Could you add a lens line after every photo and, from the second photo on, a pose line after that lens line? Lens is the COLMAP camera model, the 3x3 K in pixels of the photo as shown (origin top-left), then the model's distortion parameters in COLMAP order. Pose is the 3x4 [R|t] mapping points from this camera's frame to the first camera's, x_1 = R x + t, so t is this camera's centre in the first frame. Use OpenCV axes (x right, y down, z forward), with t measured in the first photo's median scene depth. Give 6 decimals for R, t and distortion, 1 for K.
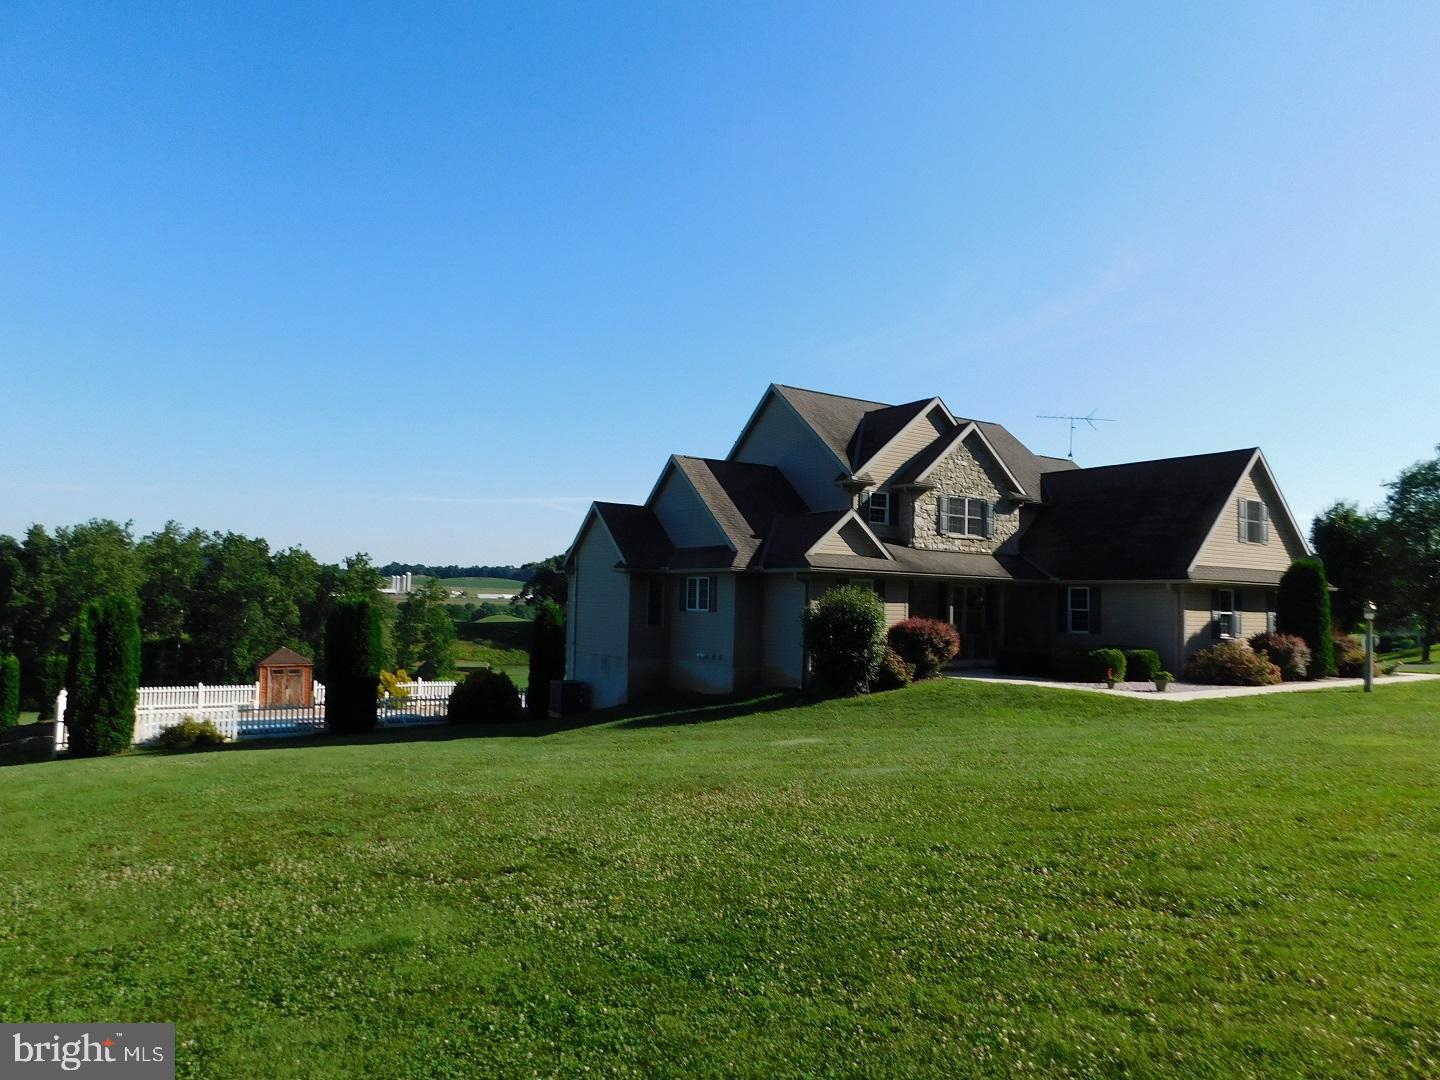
lens RADIAL K [[1013.4, 0, 720.0], [0, 1013.4, 540.0], [0, 0, 1]] dist [0.036921, 0.001366]
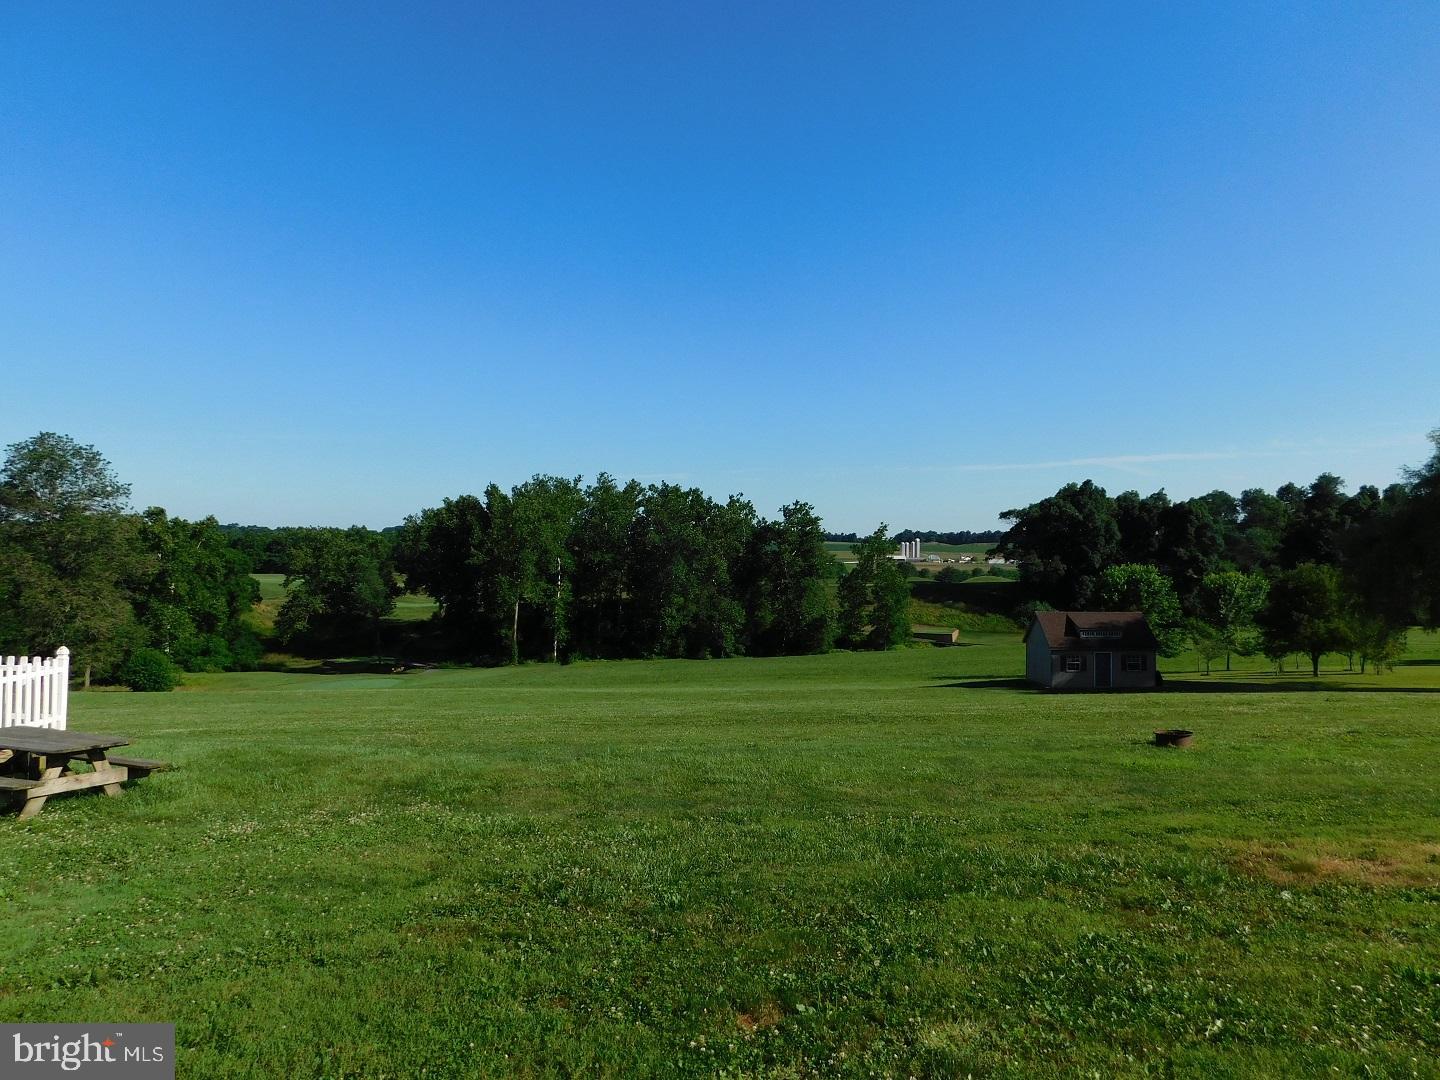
lens RADIAL K [[1013.4, 0, 720.0], [0, 1013.4, 540.0], [0, 0, 1]] dist [0.036921, 0.001366]
pose [[0.873582, -0.029480, -0.485783, 0.017574], [0.043691, 0.998884, 0.017951, 0.048108], [0.484711, -0.036906, 0.873895, 0.355985]]
